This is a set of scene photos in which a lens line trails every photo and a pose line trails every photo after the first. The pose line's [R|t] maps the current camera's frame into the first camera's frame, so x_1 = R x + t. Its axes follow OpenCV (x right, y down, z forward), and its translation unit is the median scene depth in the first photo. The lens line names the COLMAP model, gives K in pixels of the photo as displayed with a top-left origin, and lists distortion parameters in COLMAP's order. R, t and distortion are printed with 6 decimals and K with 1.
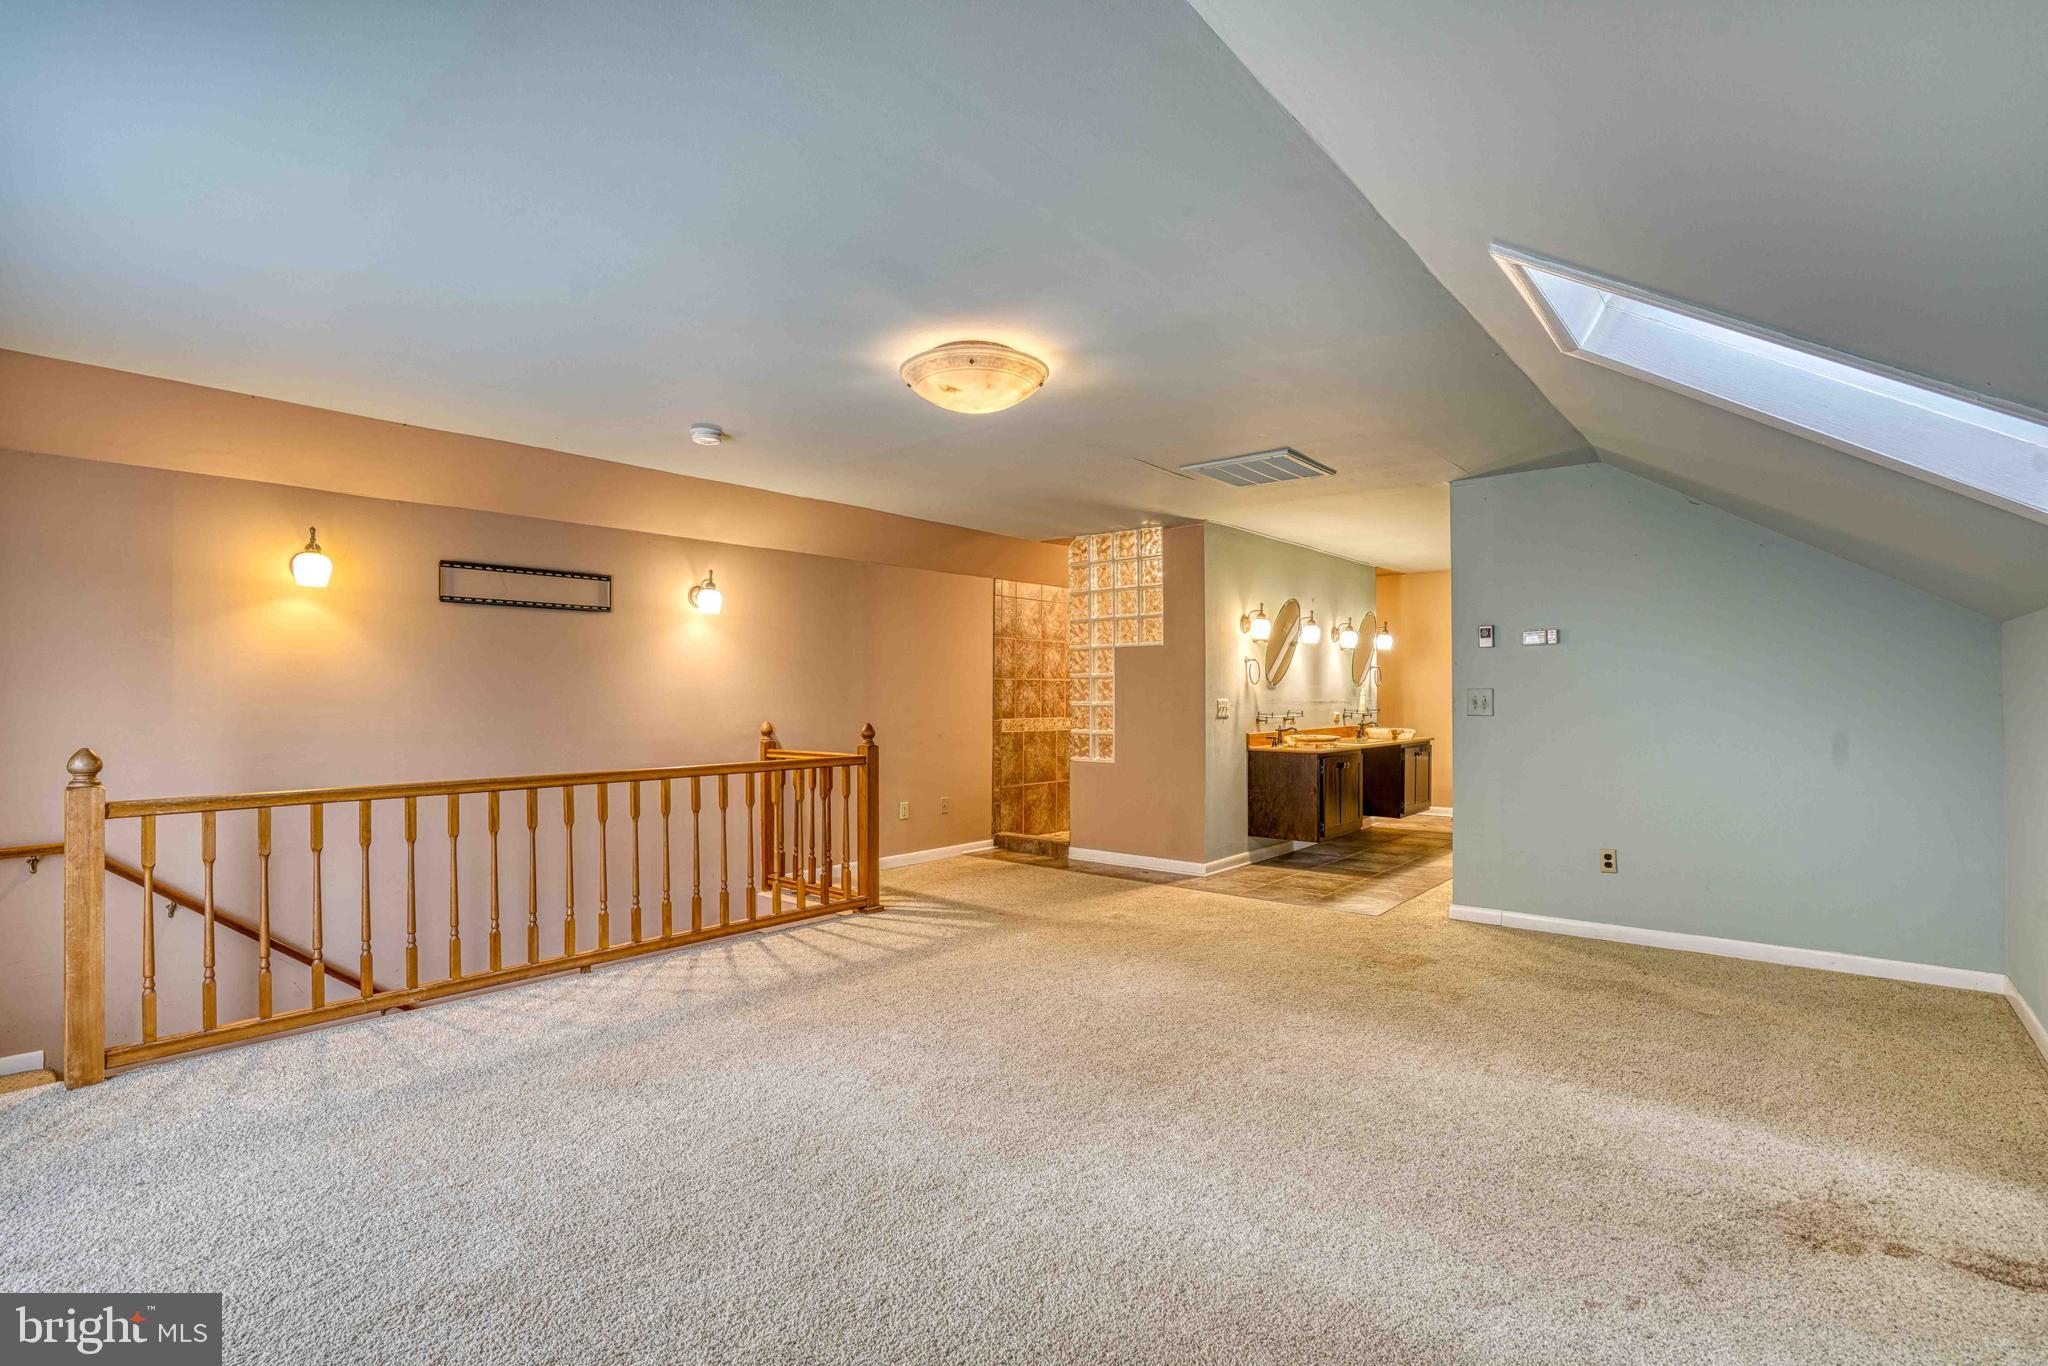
lens RADIAL K [[943.9, 0, 1007.4], [0, 943.9, 687.0], [0, 0, 1]] dist [-0.063567, 0.026759]
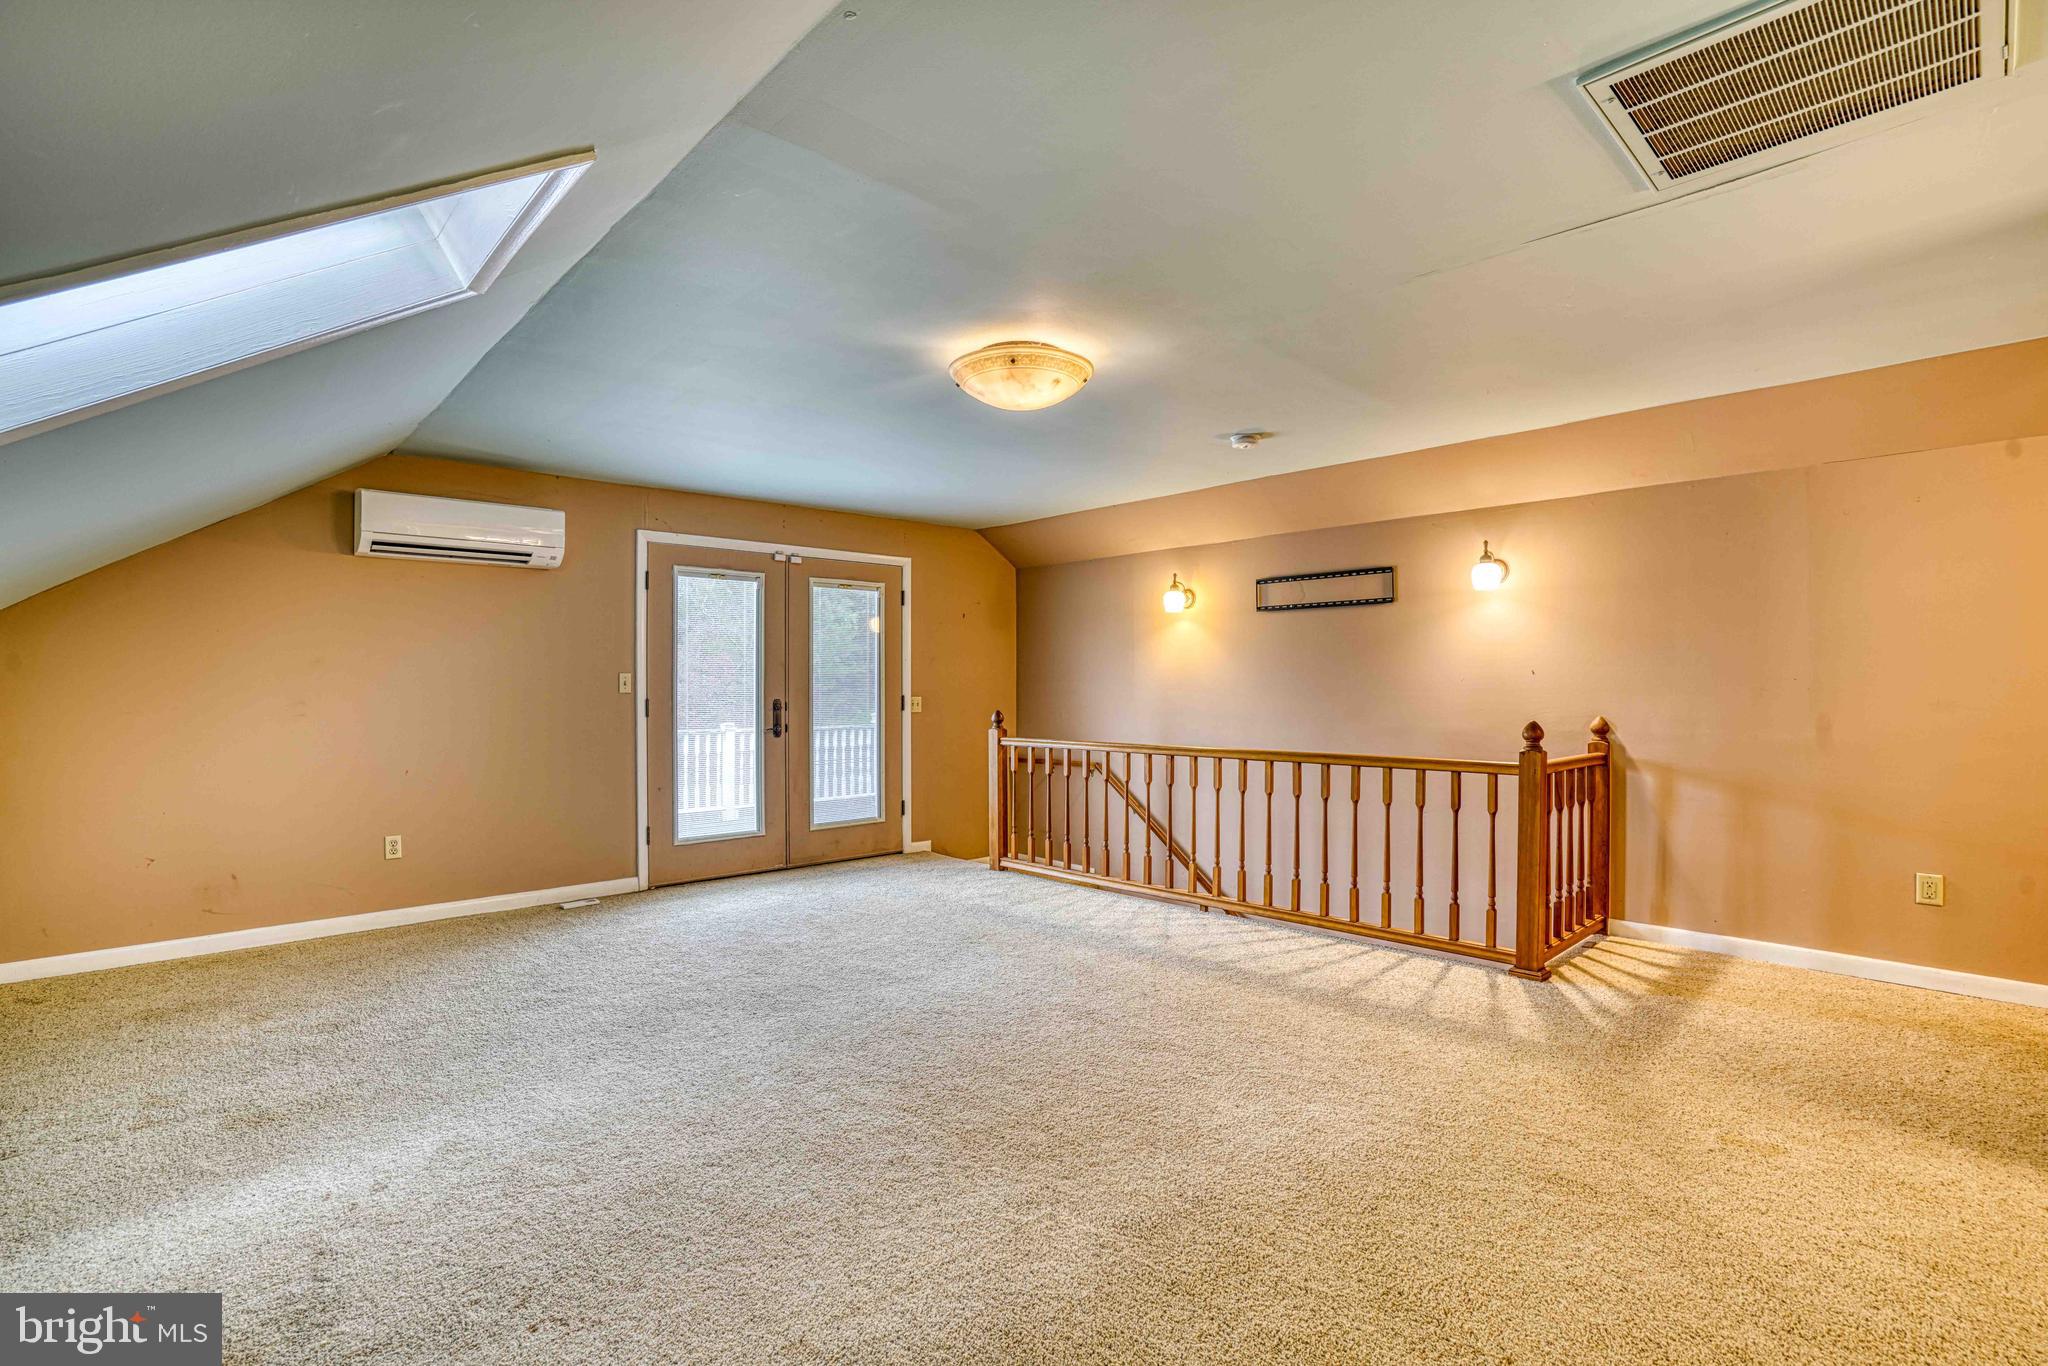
lens RADIAL K [[943.9, 0, 1007.4], [0, 943.9, 687.0], [0, 0, 1]] dist [-0.063567, 0.026759]
pose [[-0.102437, 0.008348, -0.994704, 0.716686], [0.018244, 0.999812, 0.006513, -0.002037], [0.994572, -0.017480, -0.102570, 0.772297]]
